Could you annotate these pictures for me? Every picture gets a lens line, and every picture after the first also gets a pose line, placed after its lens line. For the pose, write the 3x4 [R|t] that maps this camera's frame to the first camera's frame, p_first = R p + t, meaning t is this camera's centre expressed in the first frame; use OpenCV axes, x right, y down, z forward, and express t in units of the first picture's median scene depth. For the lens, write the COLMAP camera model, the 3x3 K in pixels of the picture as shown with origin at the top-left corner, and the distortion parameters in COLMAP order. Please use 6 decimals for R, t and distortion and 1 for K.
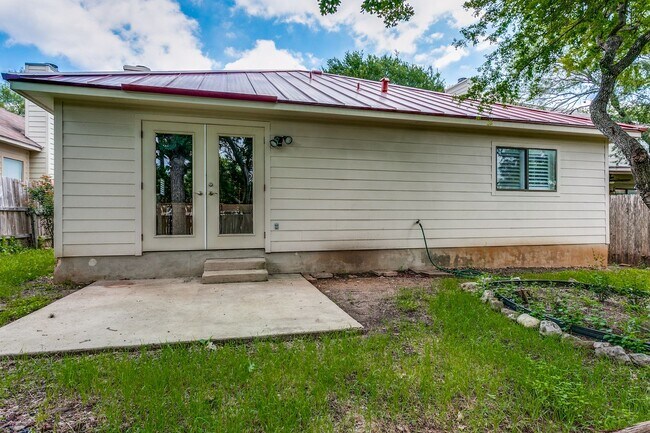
lens RADIAL K [[317.0, 0, 323.5], [0, 317.0, 219.6], [0, 0, 1]] dist [-0.001846, -0.000446]
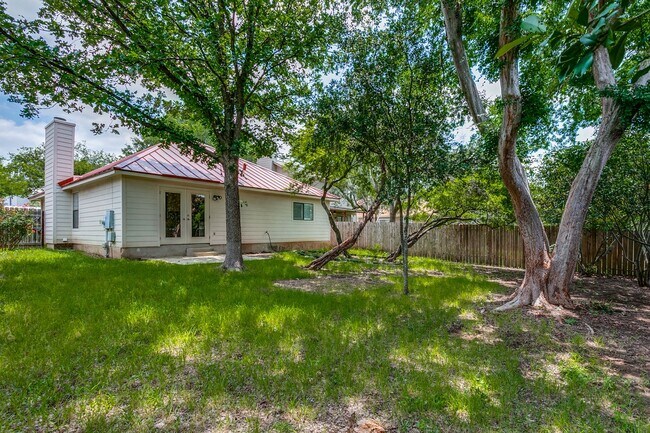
lens RADIAL K [[317.0, 0, 323.5], [0, 317.0, 219.6], [0, 0, 1]] dist [-0.001846, -0.000446]
pose [[0.801340, 0.031740, 0.597366, -0.885559], [-0.018901, 0.999436, -0.027748, -0.033211], [-0.597910, 0.010945, 0.801488, -1.333462]]
